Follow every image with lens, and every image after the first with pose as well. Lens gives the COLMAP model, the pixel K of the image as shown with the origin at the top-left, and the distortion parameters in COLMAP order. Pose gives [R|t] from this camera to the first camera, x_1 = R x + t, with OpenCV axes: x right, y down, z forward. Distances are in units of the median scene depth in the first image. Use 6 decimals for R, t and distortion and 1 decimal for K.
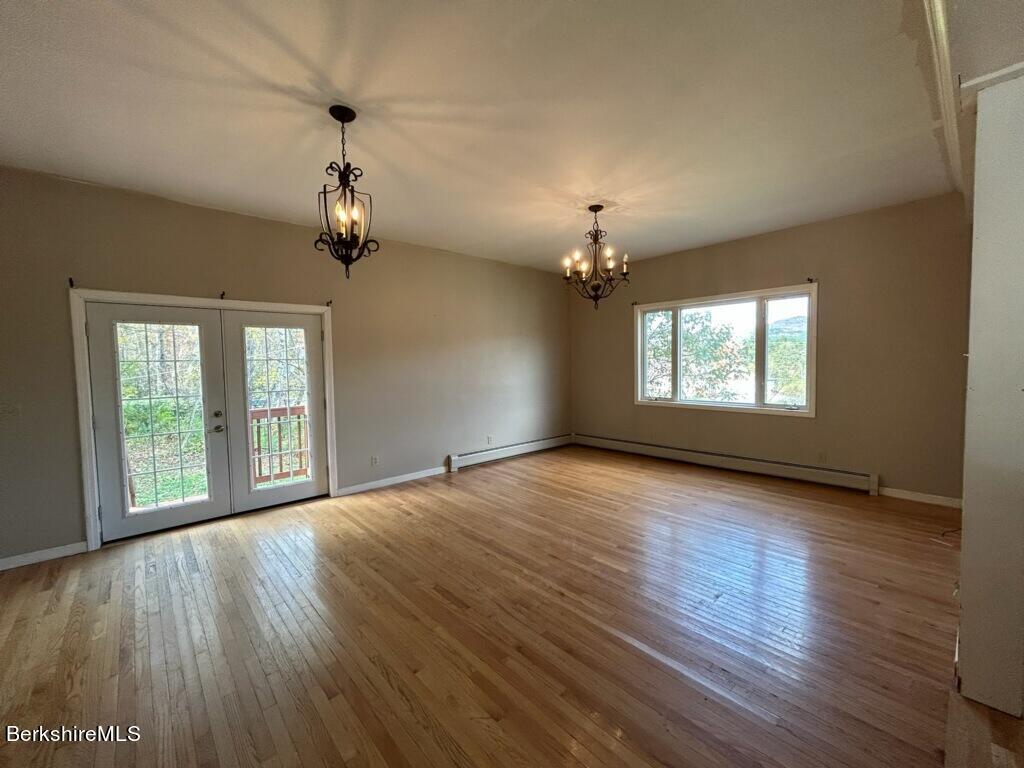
lens RADIAL K [[413.4, 0, 510.6], [0, 413.4, 382.8], [0, 0, 1]] dist [0.003332, 0.000610]
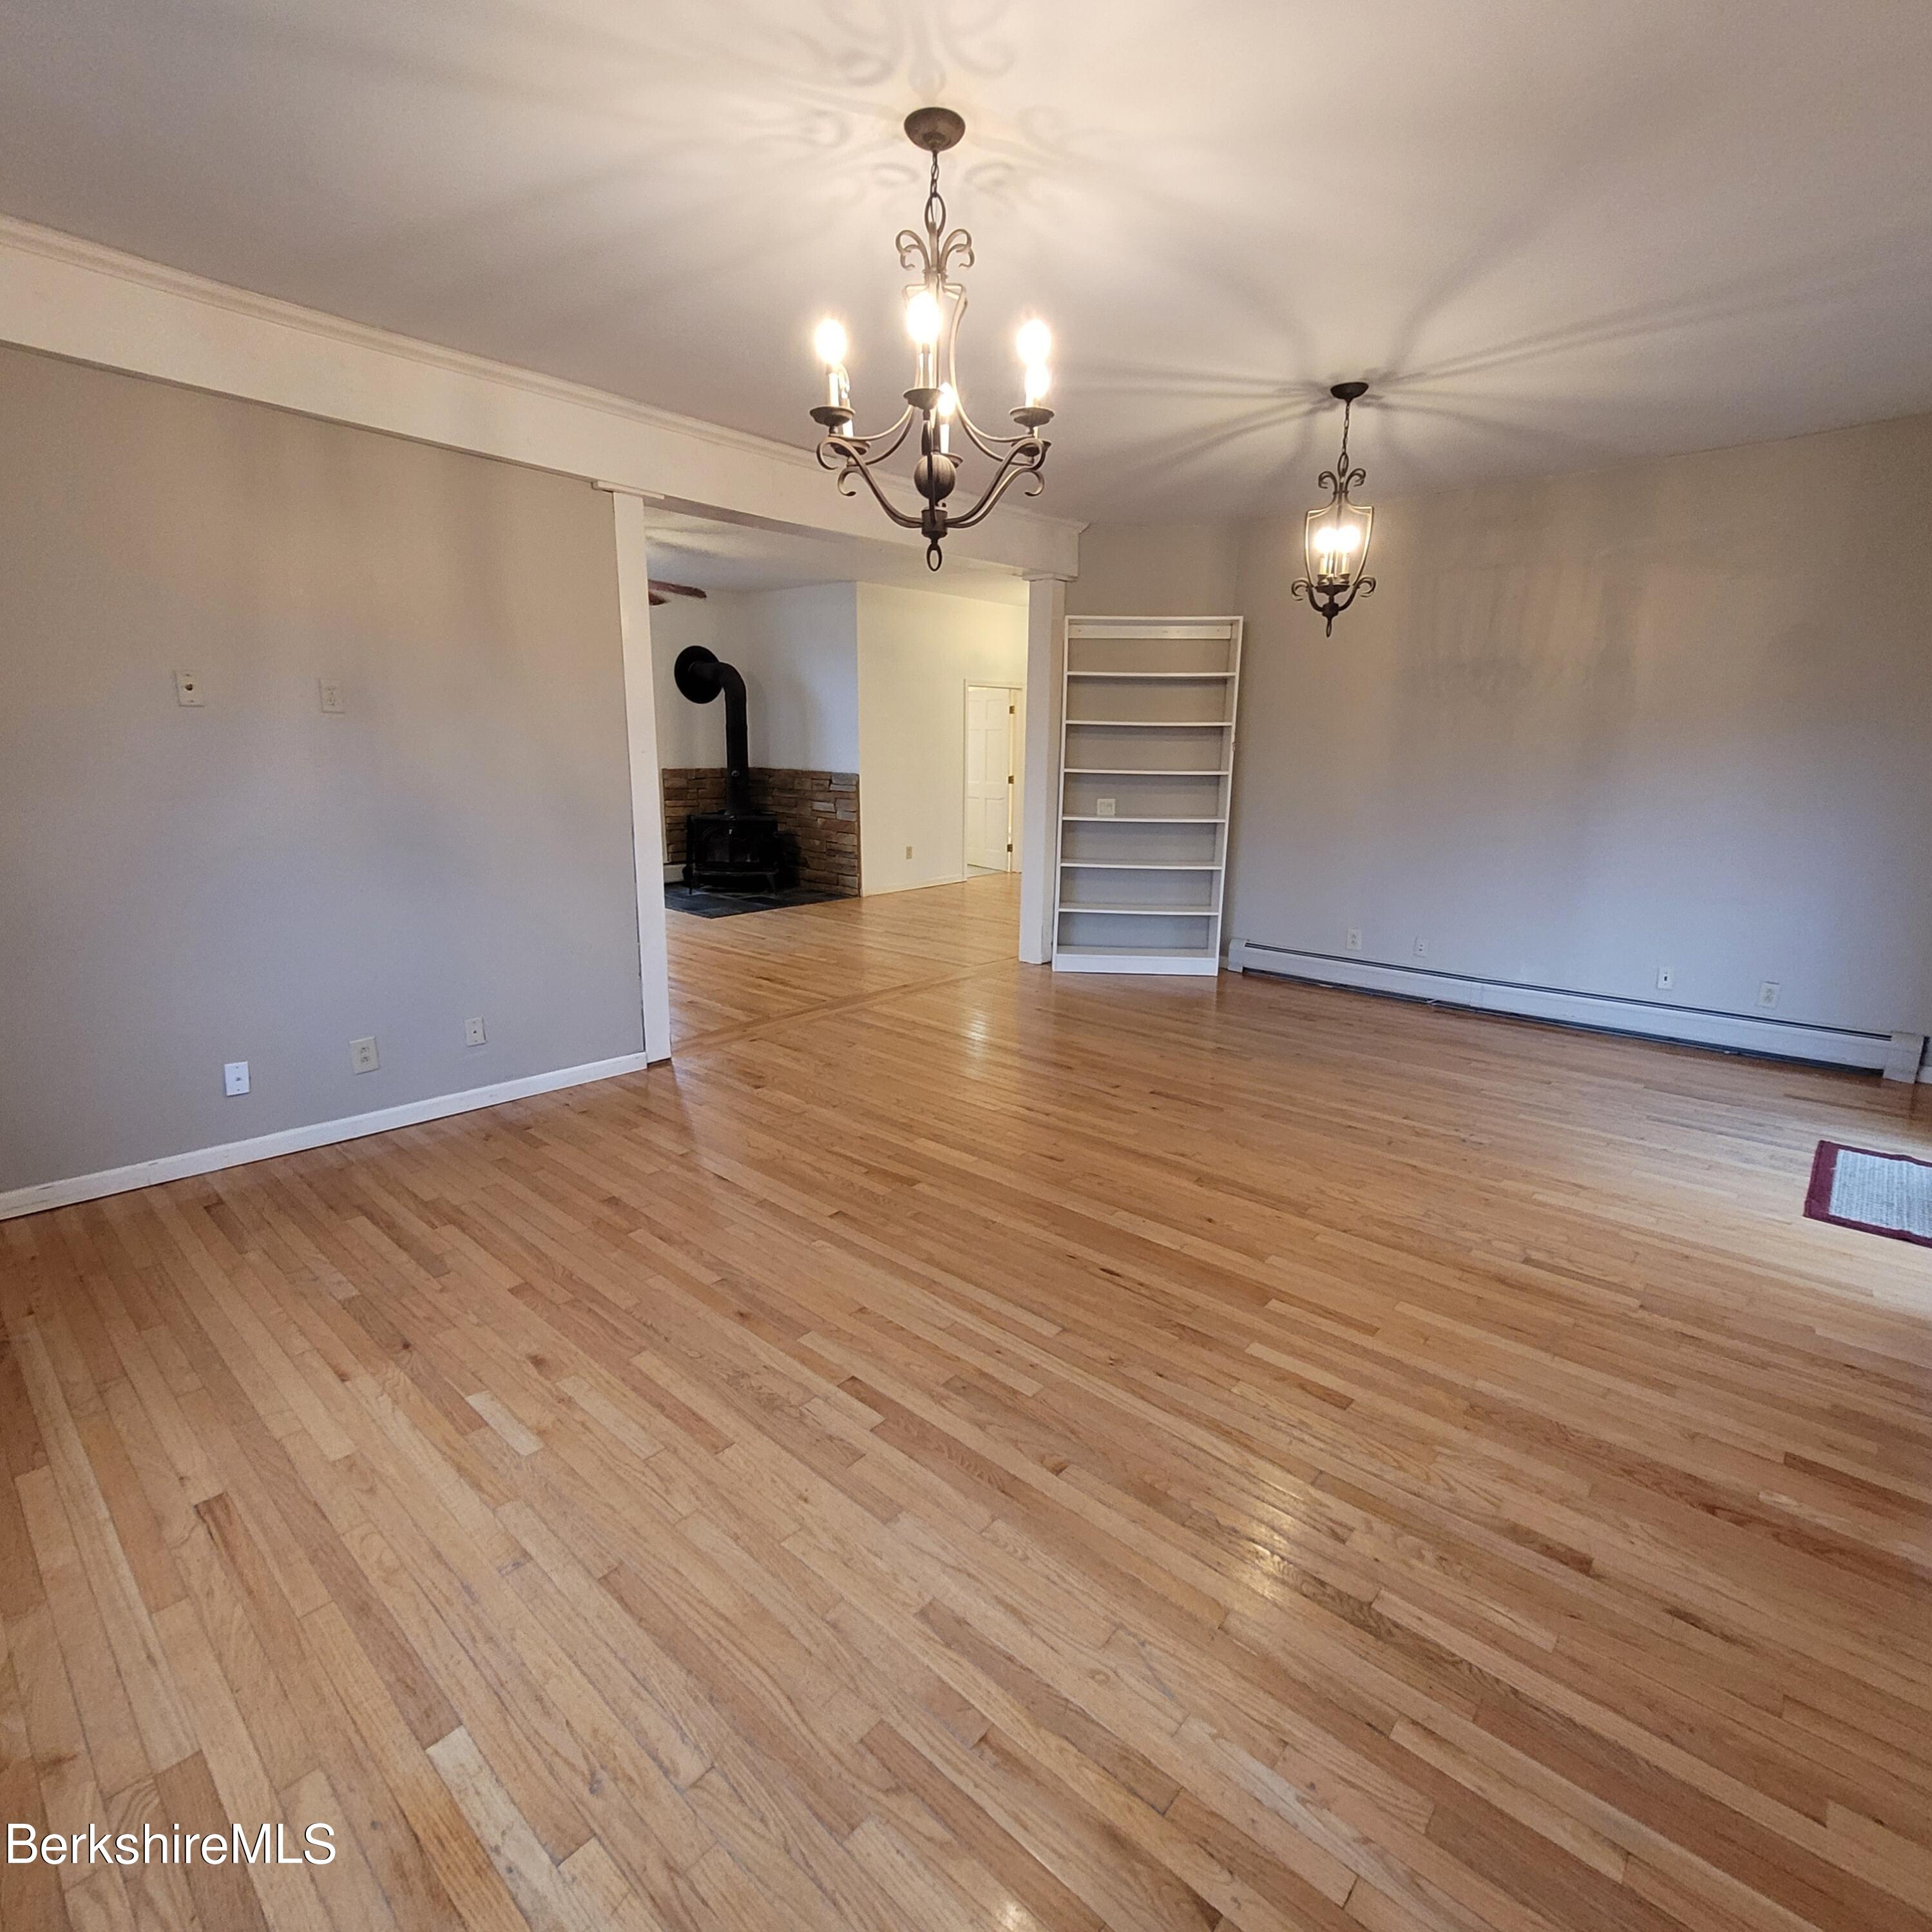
lens RADIAL K [[1003.8, 0, 960.8], [0, 1003.8, 959.5], [0, 0, 1]] dist [0.013989, -0.002693]
pose [[-0.994291, 0.029813, -0.102450, 0.252481], [0.001465, 0.963896, 0.266275, -0.103818], [0.106689, 0.264604, -0.958437, 1.598987]]
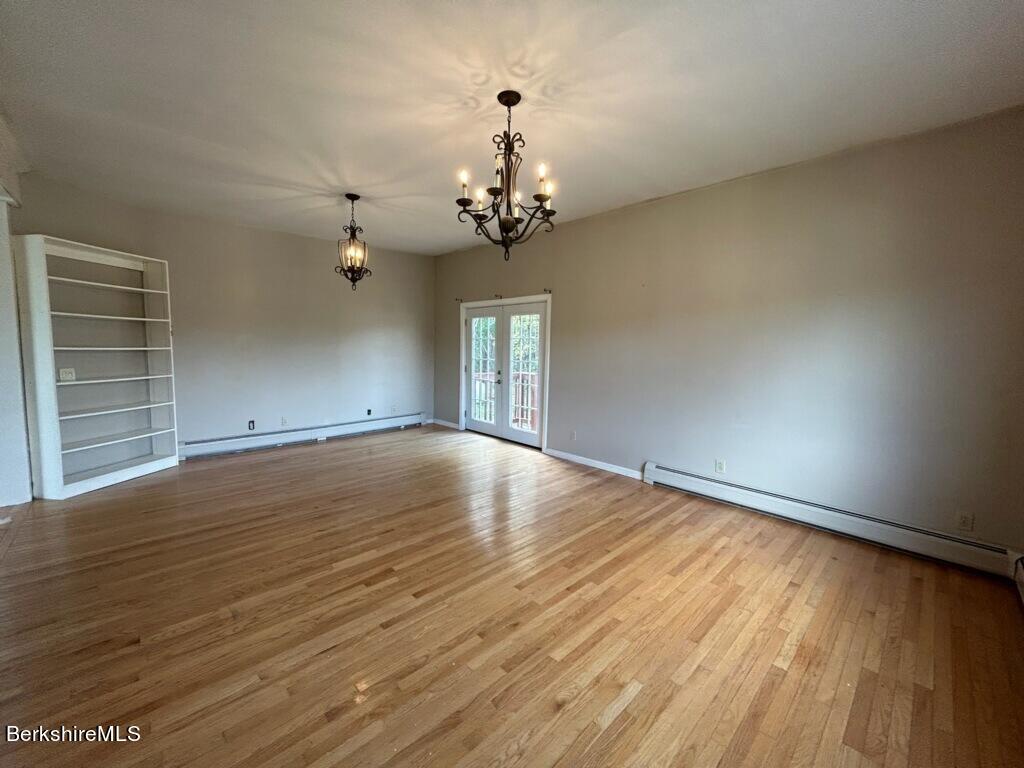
lens RADIAL K [[413.4, 0, 514.0], [0, 413.4, 383.4], [0, 0, 1]] dist [0.003332, 0.000610]
pose [[0.031941, 0.111496, -0.993251, 0.831923], [-0.067342, 0.991740, 0.109160, -0.056911], [0.997219, 0.063400, 0.039185, 0.951541]]
